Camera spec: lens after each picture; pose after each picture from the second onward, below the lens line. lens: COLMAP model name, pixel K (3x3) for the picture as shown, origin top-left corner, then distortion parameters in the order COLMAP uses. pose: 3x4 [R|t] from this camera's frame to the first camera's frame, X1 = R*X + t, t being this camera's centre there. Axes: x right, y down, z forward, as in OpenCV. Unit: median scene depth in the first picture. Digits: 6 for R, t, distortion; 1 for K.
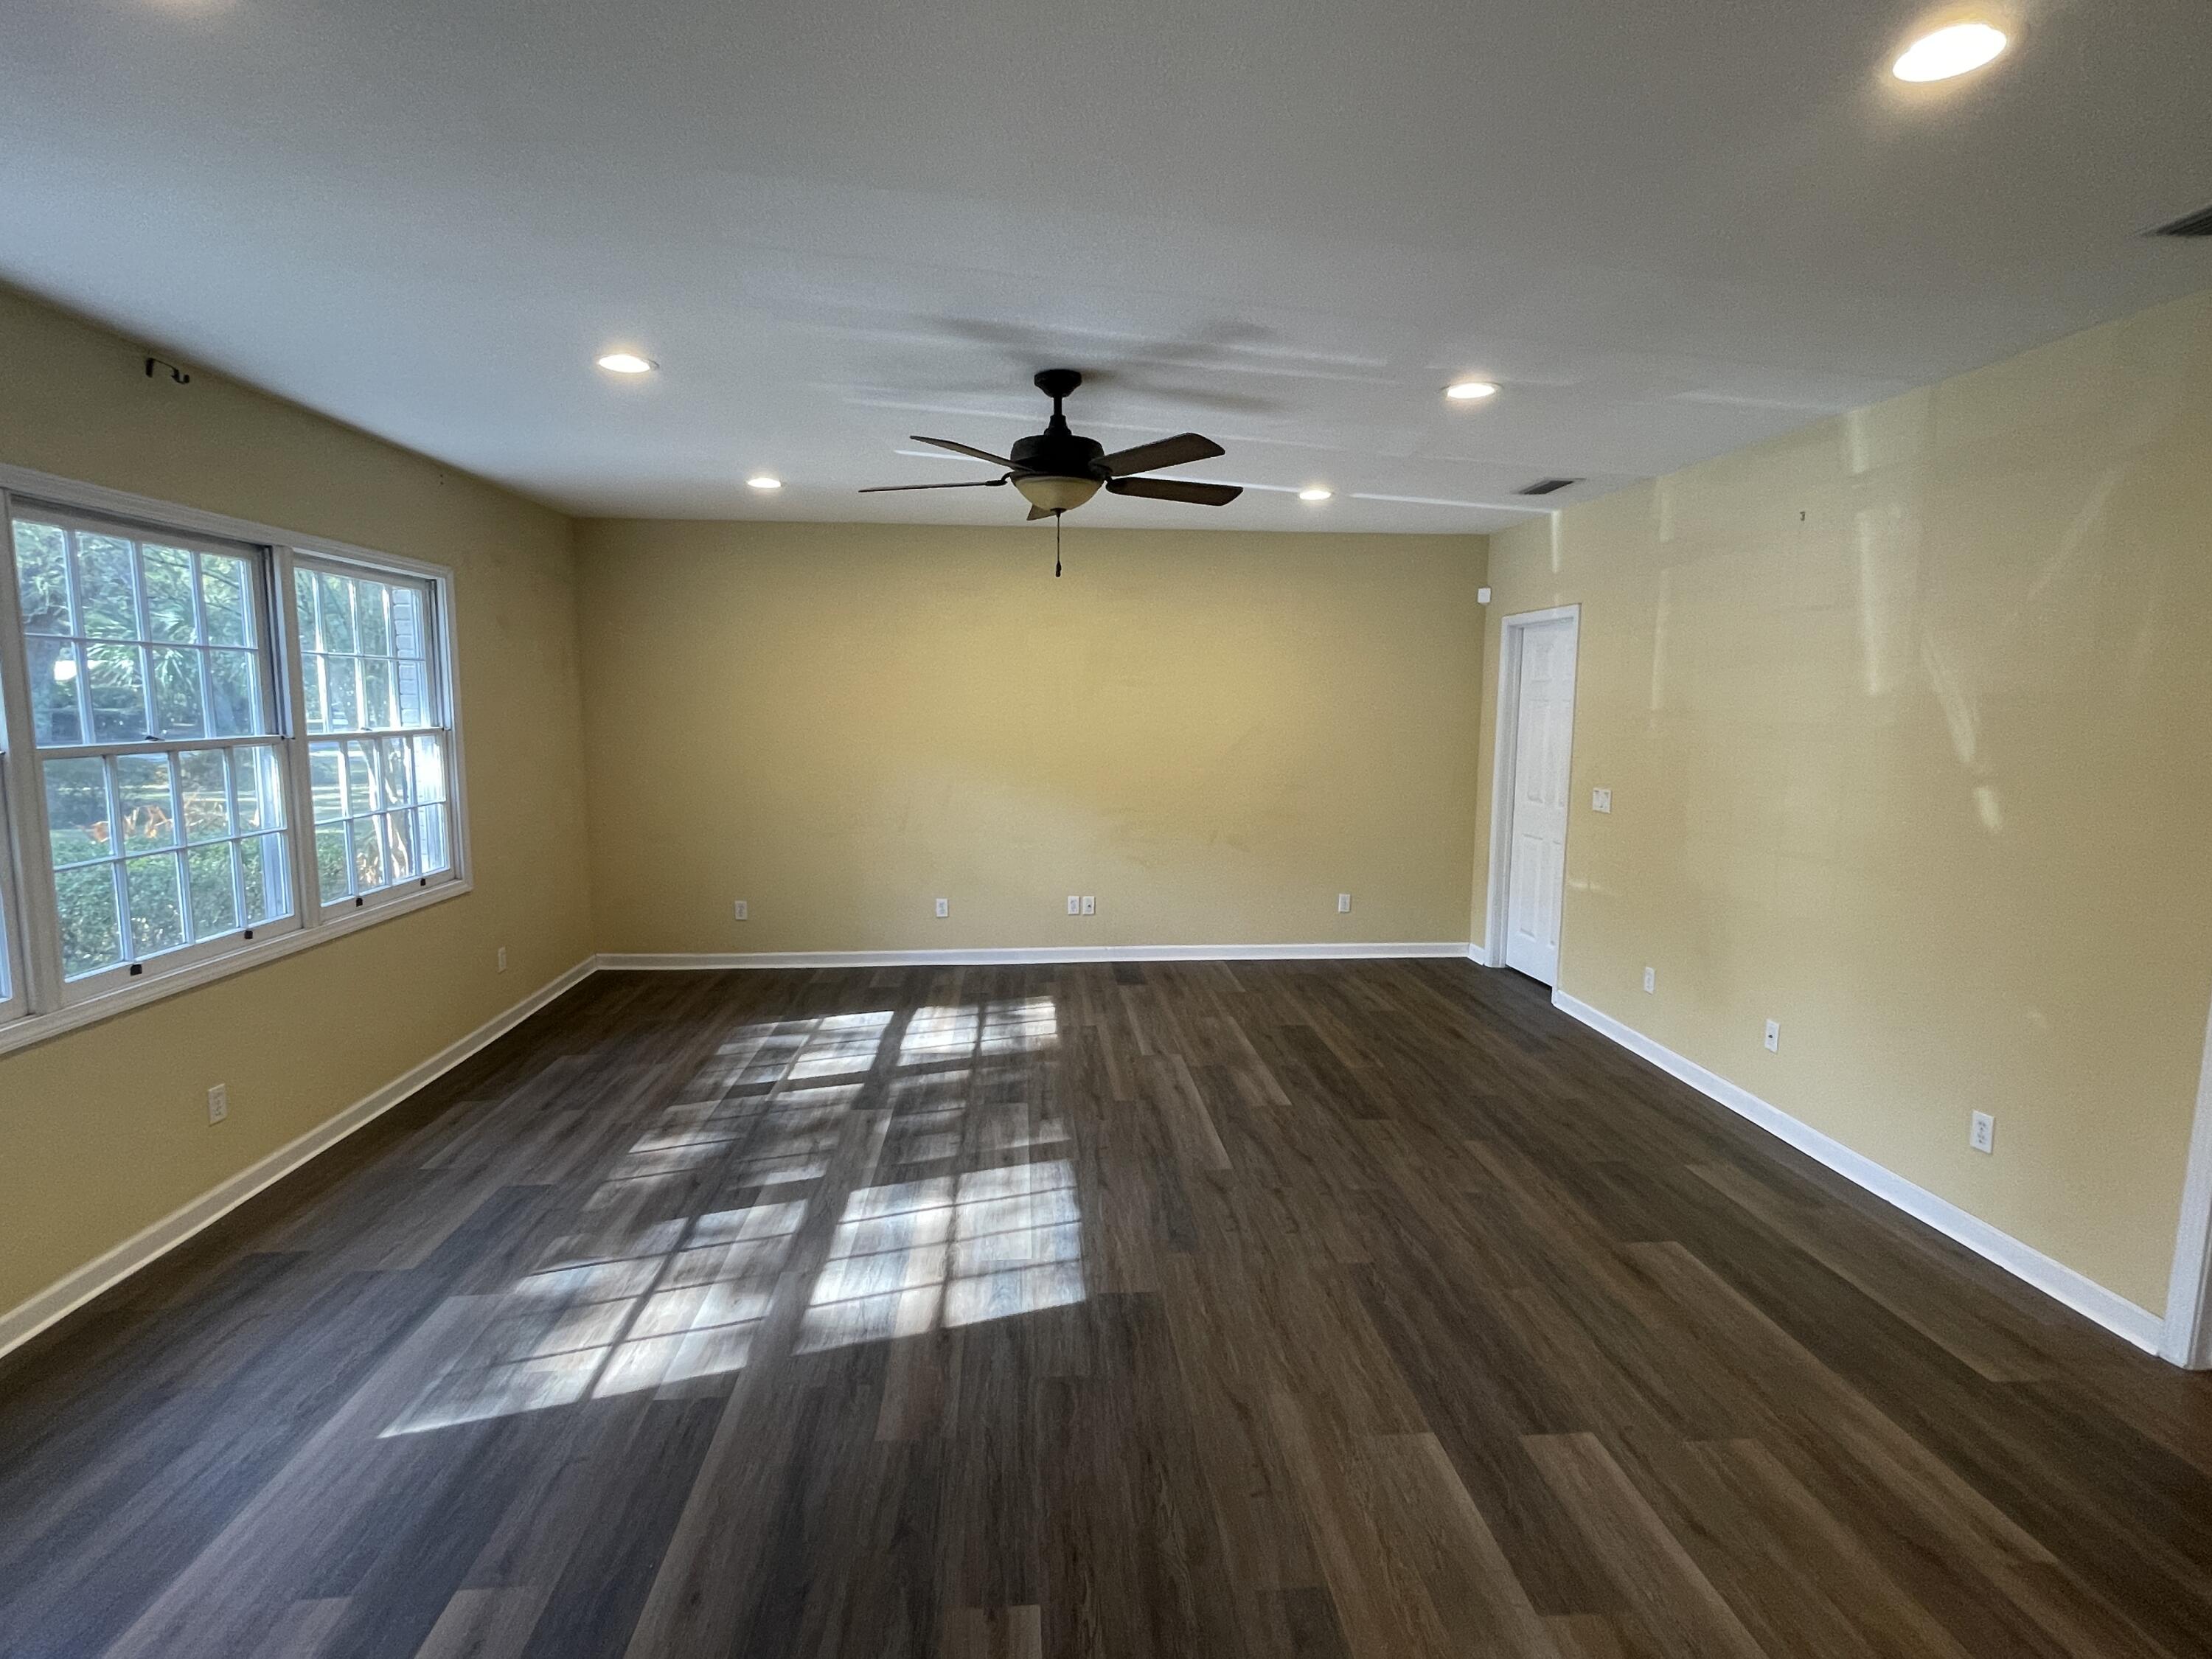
lens RADIAL K [[1094.3, 0, 1106.0], [0, 1094.3, 829.5], [0, 0, 1]] dist [-0.004328, -0.000021]
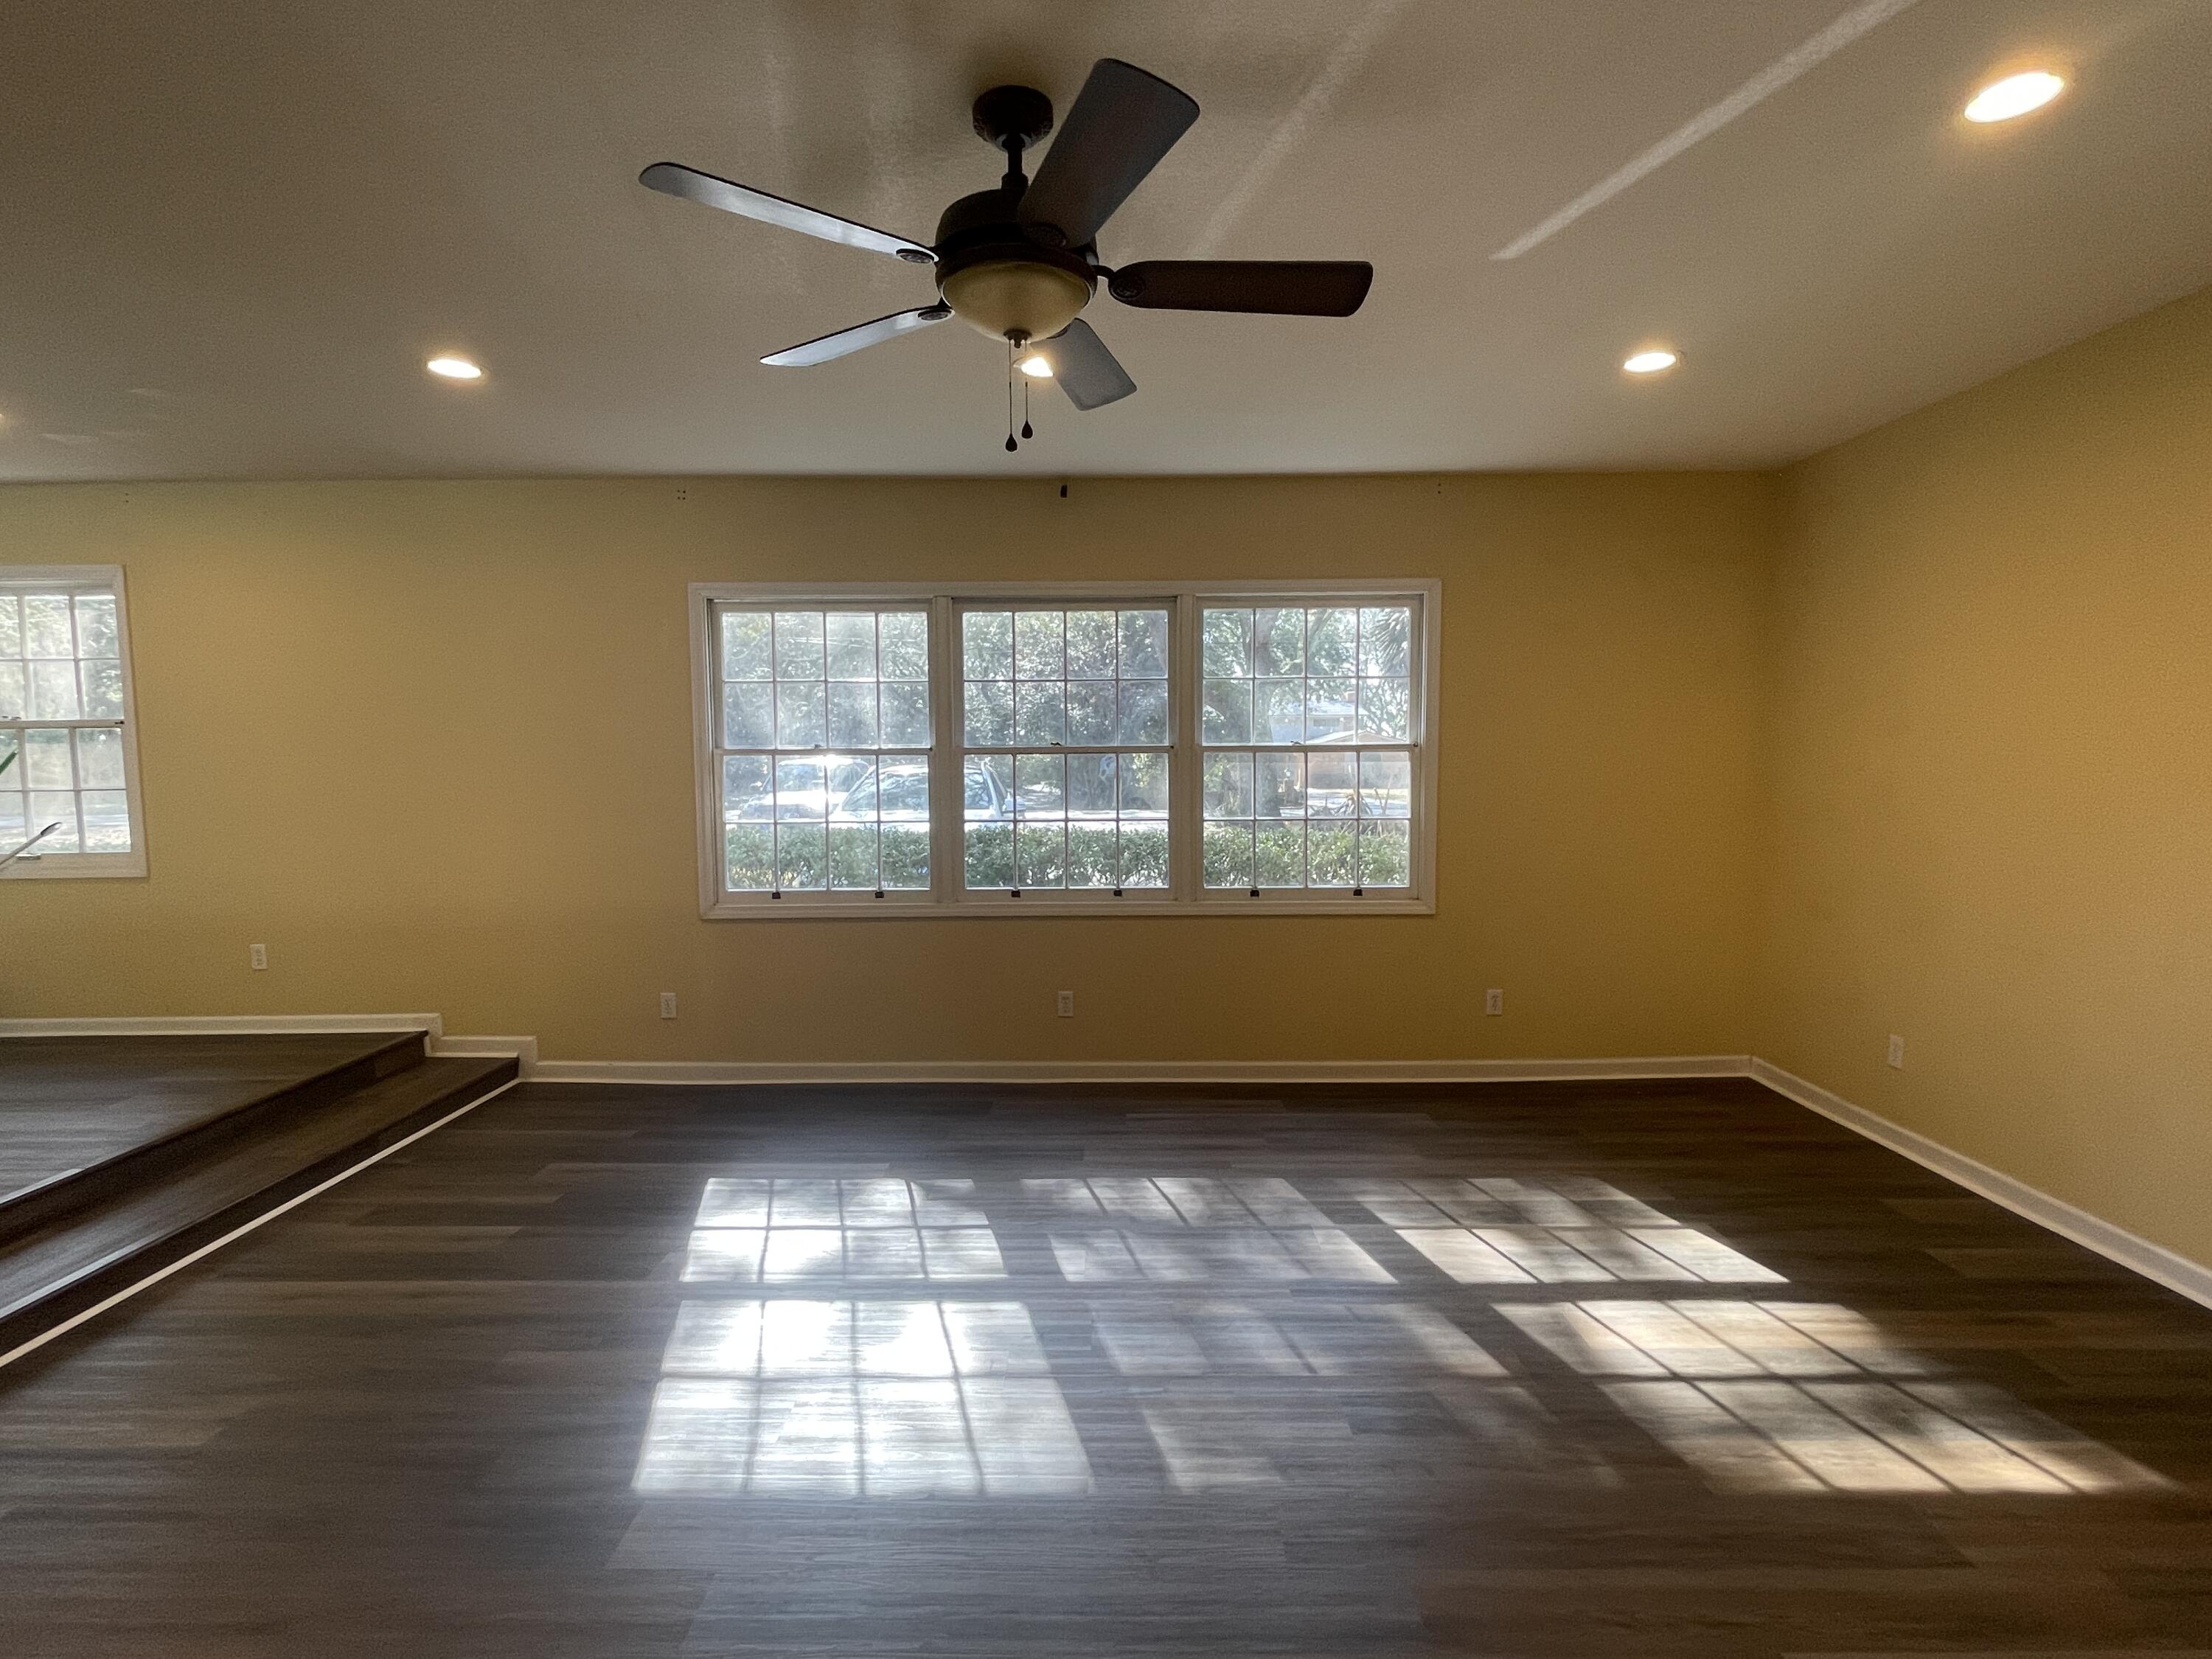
lens RADIAL K [[1094.3, 0, 1106.0], [0, 1094.3, 829.5], [0, 0, 1]] dist [-0.004328, -0.000021]
pose [[-0.097233, 0.064116, -0.993194, 0.434607], [-0.112139, 0.990862, 0.074944, -0.063702], [0.988924, 0.118663, -0.089155, 0.891164]]
